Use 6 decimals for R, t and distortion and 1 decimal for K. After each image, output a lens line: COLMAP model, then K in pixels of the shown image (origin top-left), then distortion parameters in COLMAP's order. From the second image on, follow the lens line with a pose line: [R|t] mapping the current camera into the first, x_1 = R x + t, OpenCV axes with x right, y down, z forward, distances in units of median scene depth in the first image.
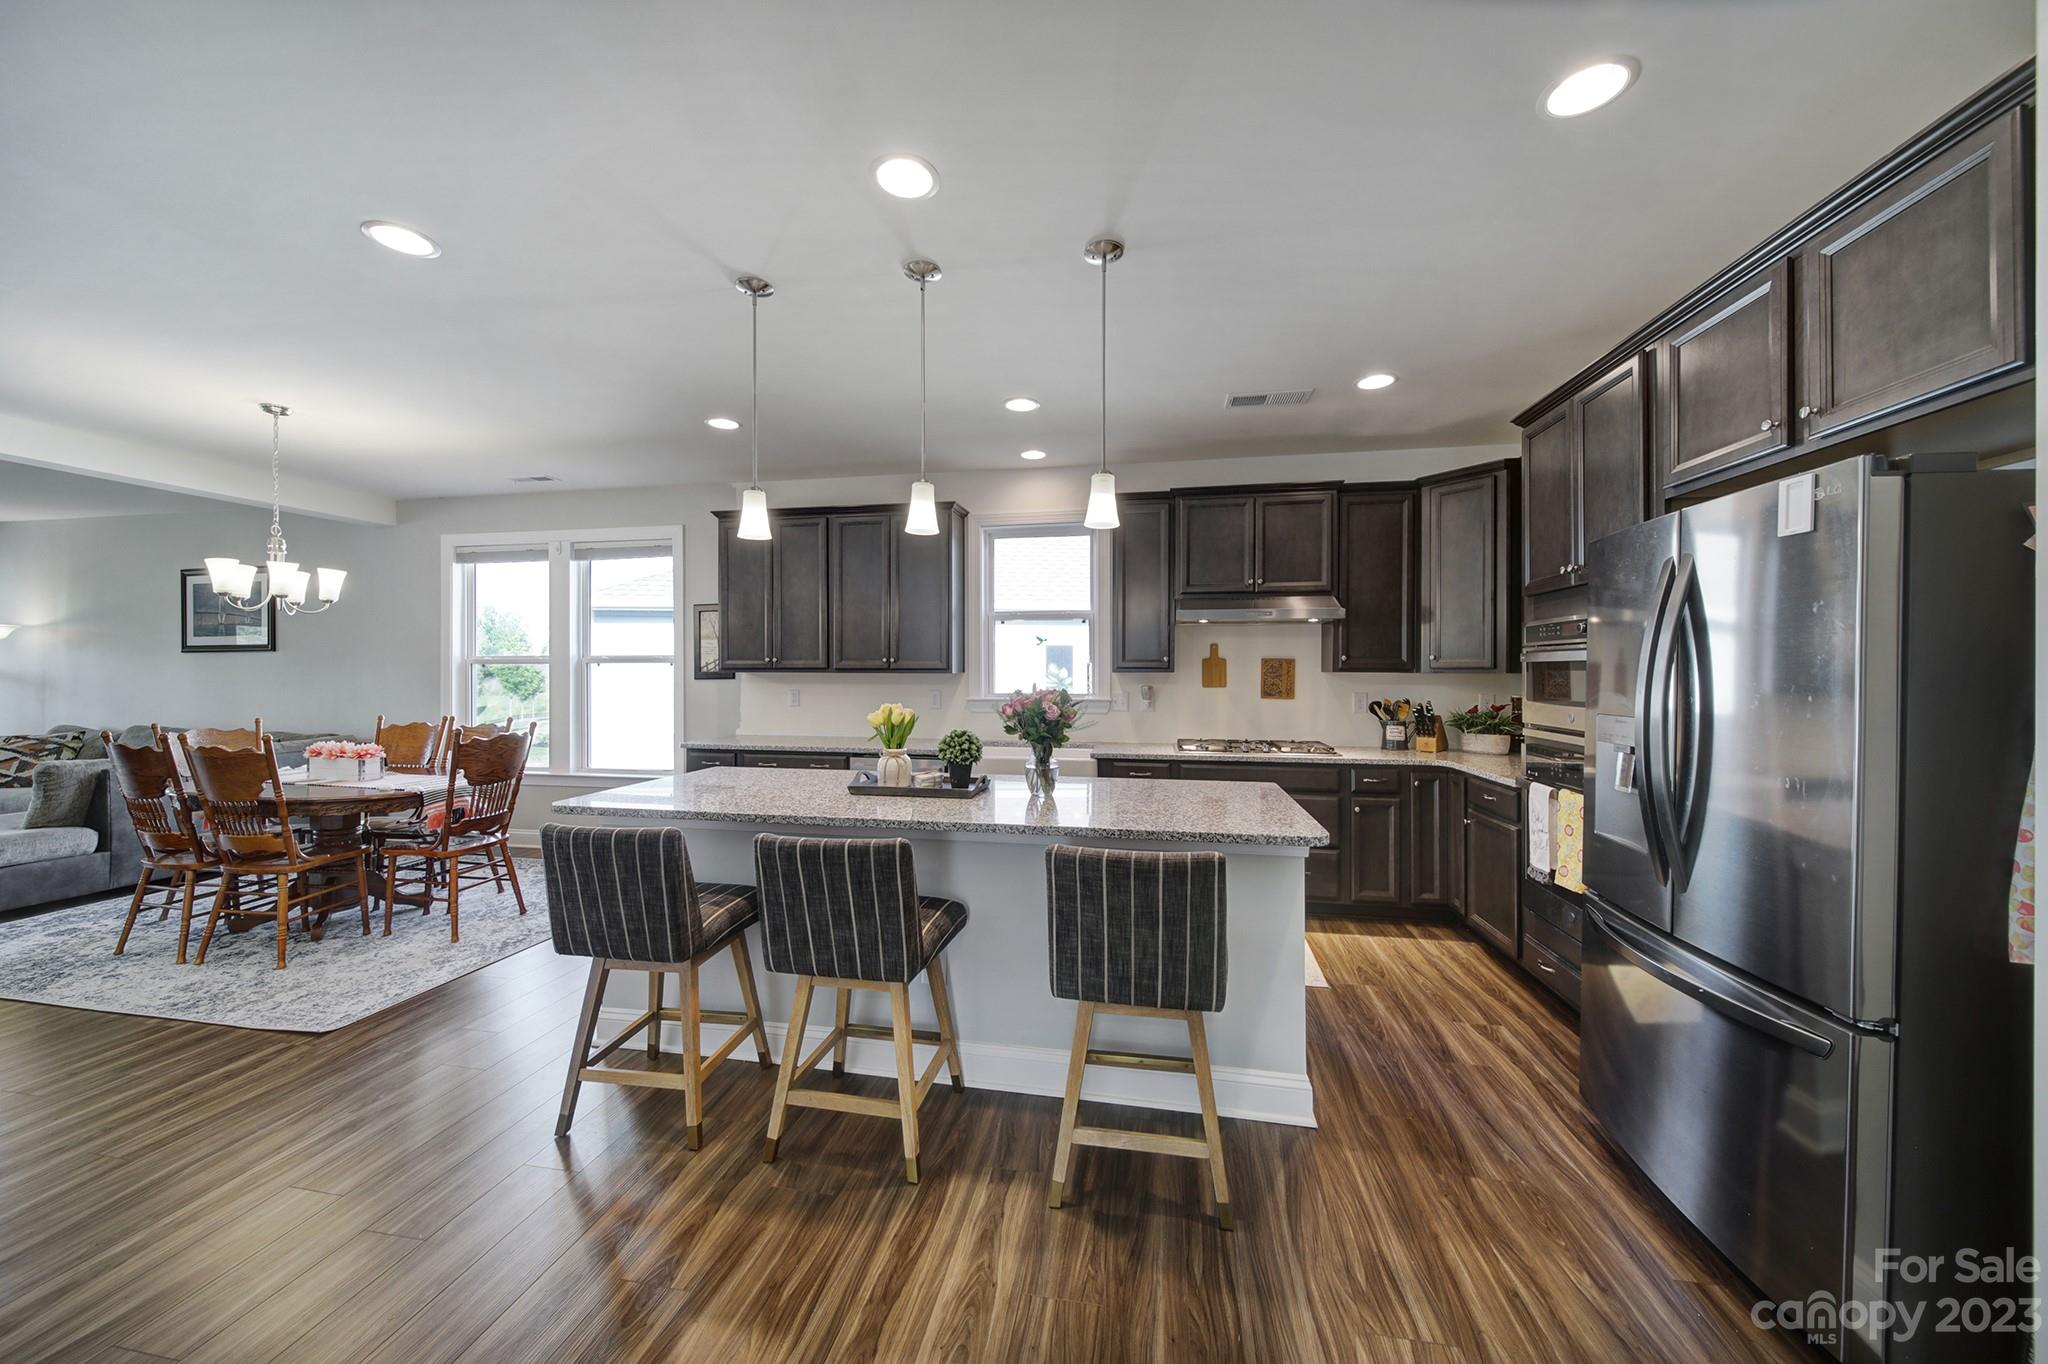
lens RADIAL K [[713.0, 0, 1012.7], [0, 713.0, 660.8], [0, 0, 1]] dist [-0.002758, -0.000347]
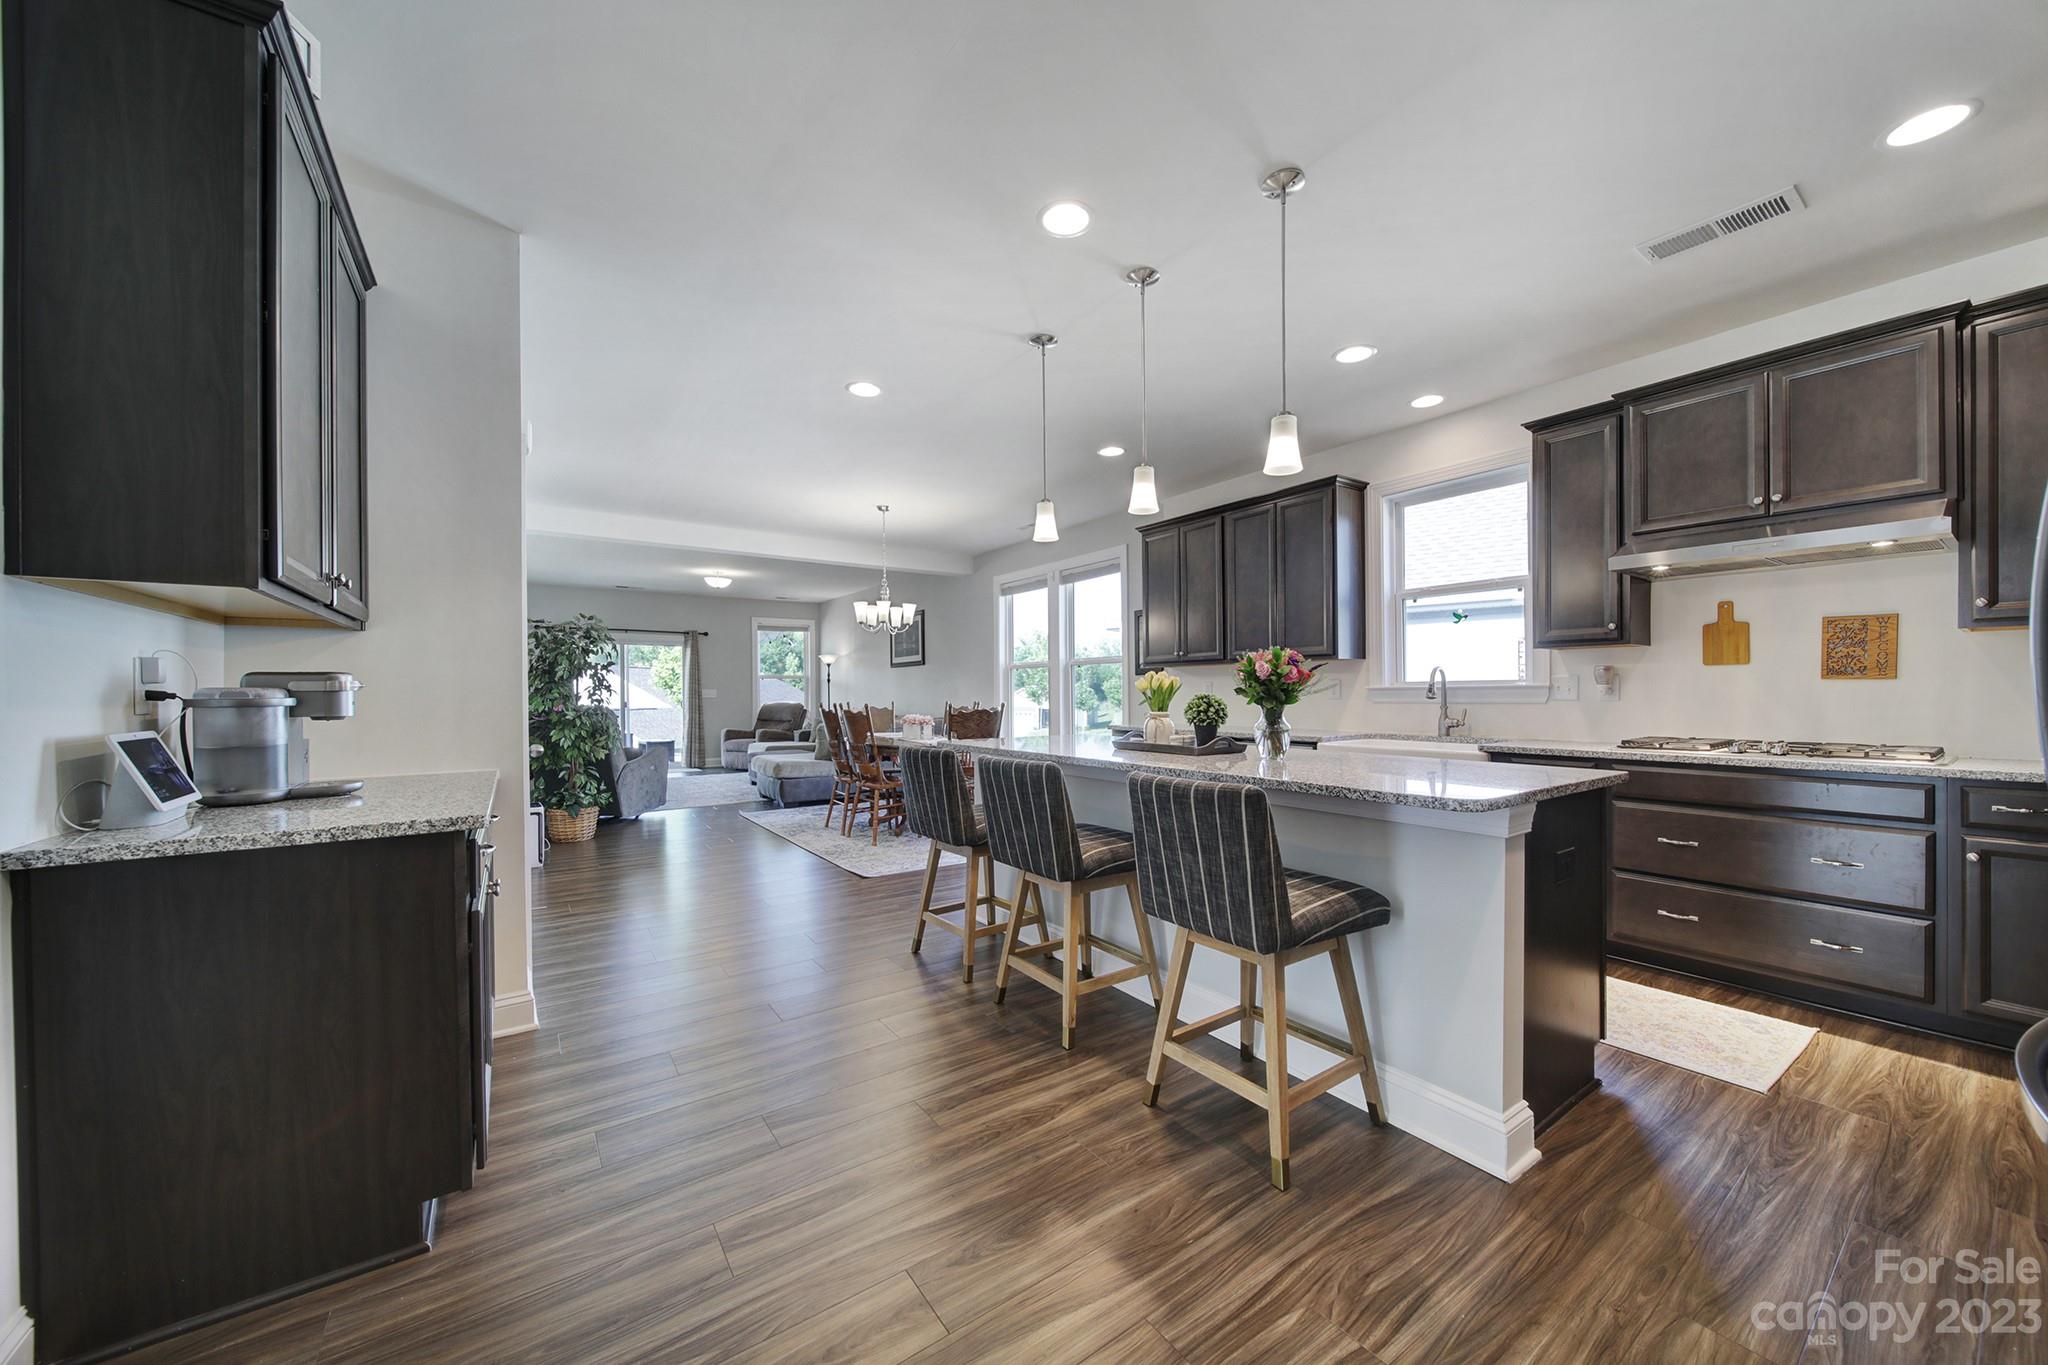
lens RADIAL K [[725.5, 0, 1024.0], [0, 725.5, 682.5], [0, 0, 1]] dist [-0.000683, -0.000267]
pose [[0.715197, -0.013905, -0.698785, 0.317477], [0.013233, 0.999892, -0.006352, 0.054887], [0.698798, -0.004704, 0.715304, 0.032589]]
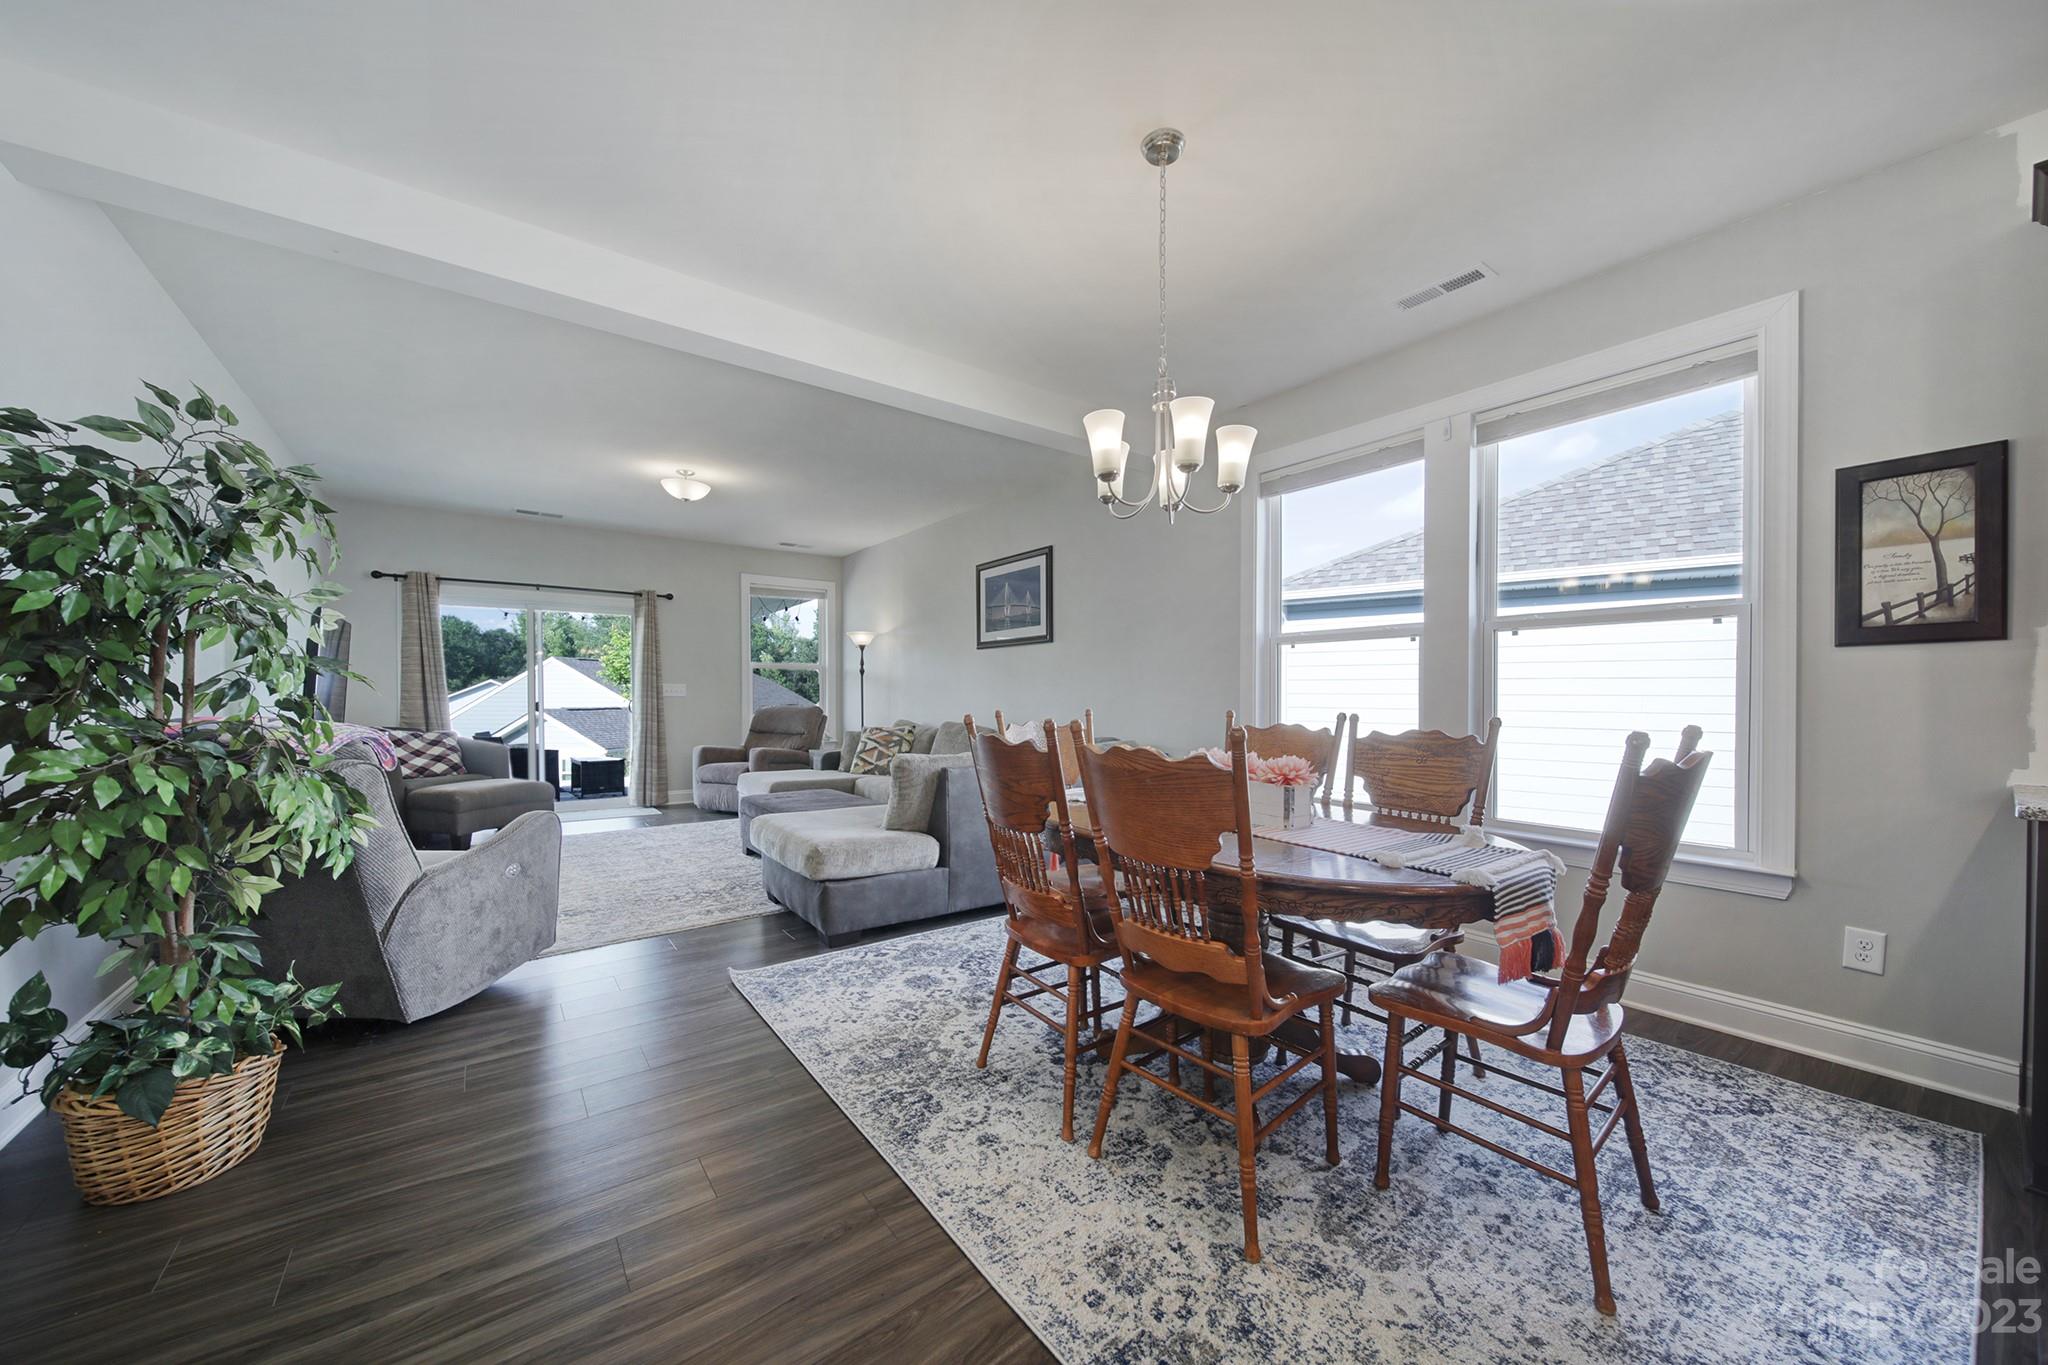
lens RADIAL K [[719.6, 0, 1029.2], [0, 719.6, 689.9], [0, 0, 1]] dist [0.000146, -0.000042]
pose [[0.739197, -0.002123, -0.673486, -0.661092], [0.006079, 0.999975, 0.003520, 0.062043], [0.673462, -0.006696, 0.739192, 0.460724]]
